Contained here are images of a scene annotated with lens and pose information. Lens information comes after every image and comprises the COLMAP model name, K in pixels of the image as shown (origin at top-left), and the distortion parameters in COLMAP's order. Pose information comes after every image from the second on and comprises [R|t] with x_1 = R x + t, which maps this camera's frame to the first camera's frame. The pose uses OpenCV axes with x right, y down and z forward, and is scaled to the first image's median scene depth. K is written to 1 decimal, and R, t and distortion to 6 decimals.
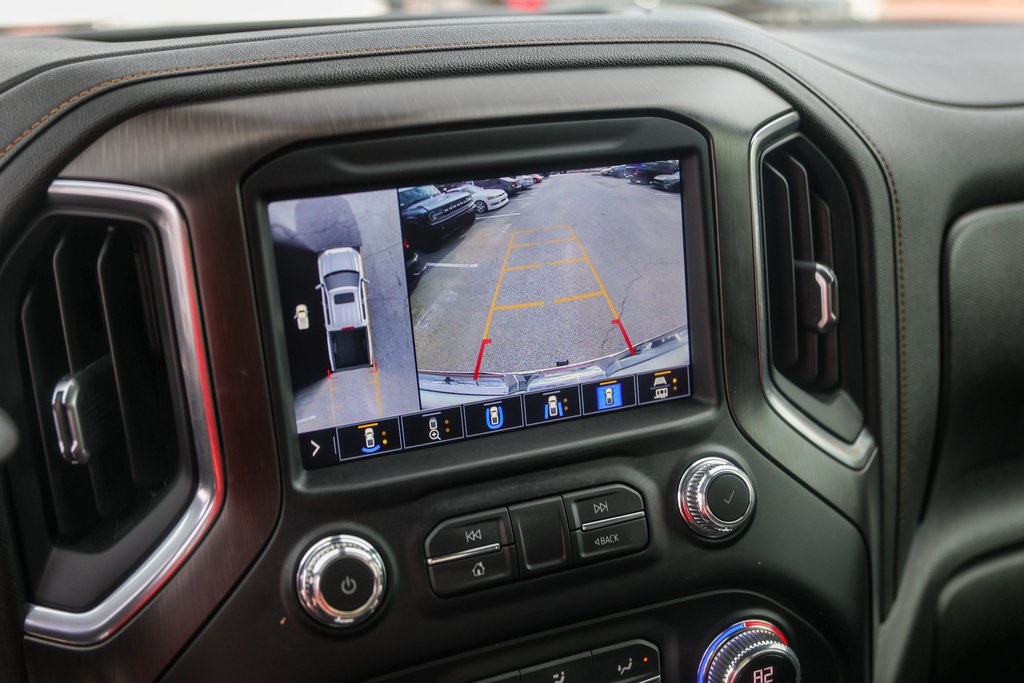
lens RADIAL K [[1075.4, 0, 512.0], [0, 1075.4, 341.5], [0, 0, 1]] dist [0.001426, 0.020012]
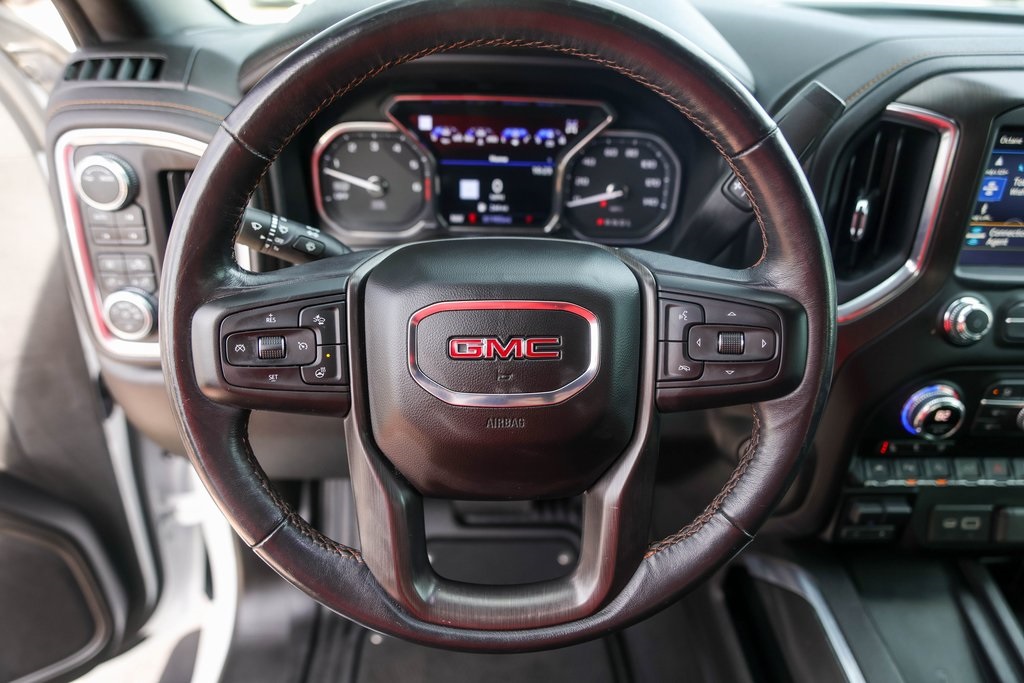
lens RADIAL K [[665.6, 0, 512.0], [0, 665.6, 341.5], [0, 0, 1]] dist [-0.018408, 0.001571]
pose [[0.939608, 0.235041, -0.248782, -0.612581], [-0.166511, 0.949004, 0.267704, 0.059901], [0.299017, -0.210112, 0.930829, -0.445435]]
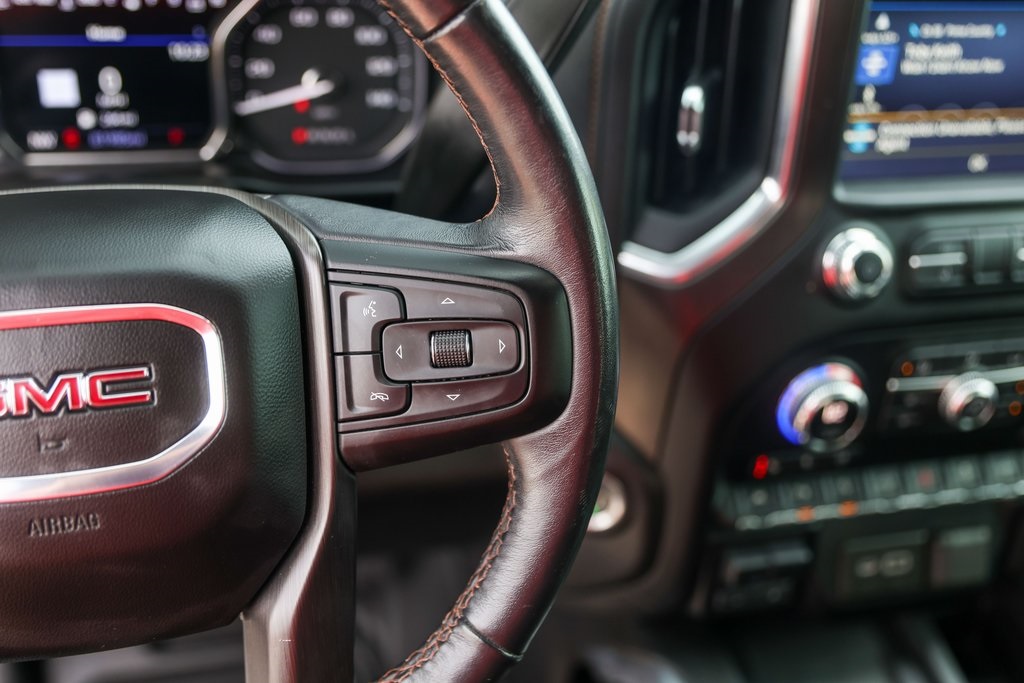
lens RADIAL K [[1075.4, 0, 512.0], [0, 1075.4, 341.5], [0, 0, 1]] dist [0.001426, 0.020012]
pose [[0.985748, 0.162945, -0.041841, -0.480581], [-0.145854, 0.951718, 0.270111, 0.005615], [0.083834, -0.260159, 0.961920, -0.366436]]
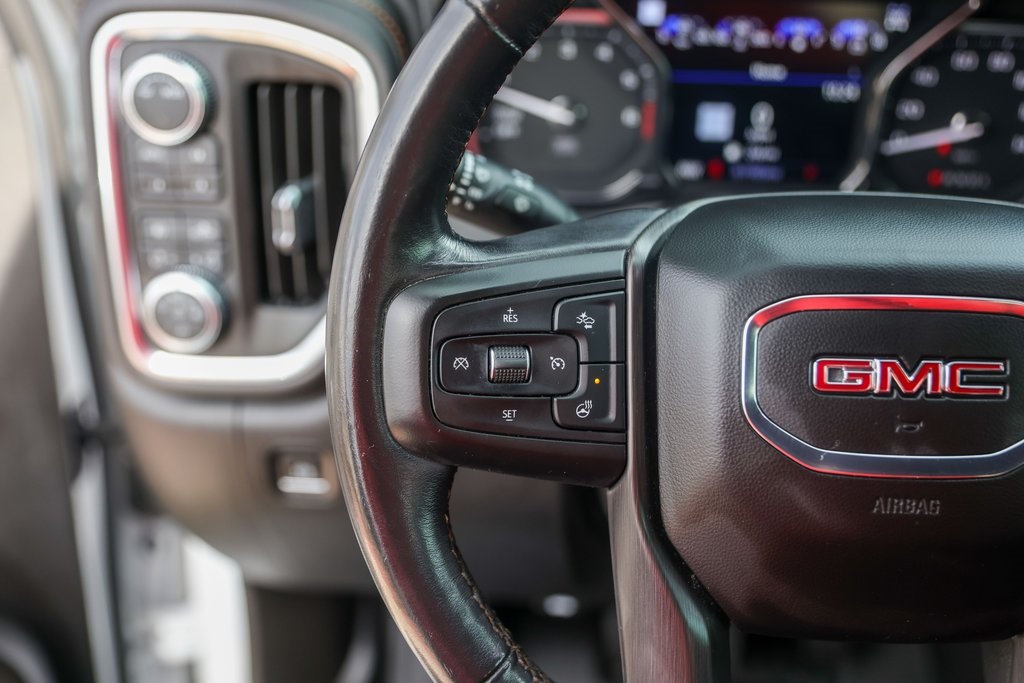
lens RADIAL K [[1075.4, 0, 512.0], [0, 1075.4, 341.5], [0, 0, 1]] dist [0.001426, 0.020012]
pose [[0.906551, 0.249512, -0.340454, -0.826459], [-0.171374, 0.954682, 0.243336, 0.126160], [0.385741, -0.162251, 0.908228, -0.492352]]
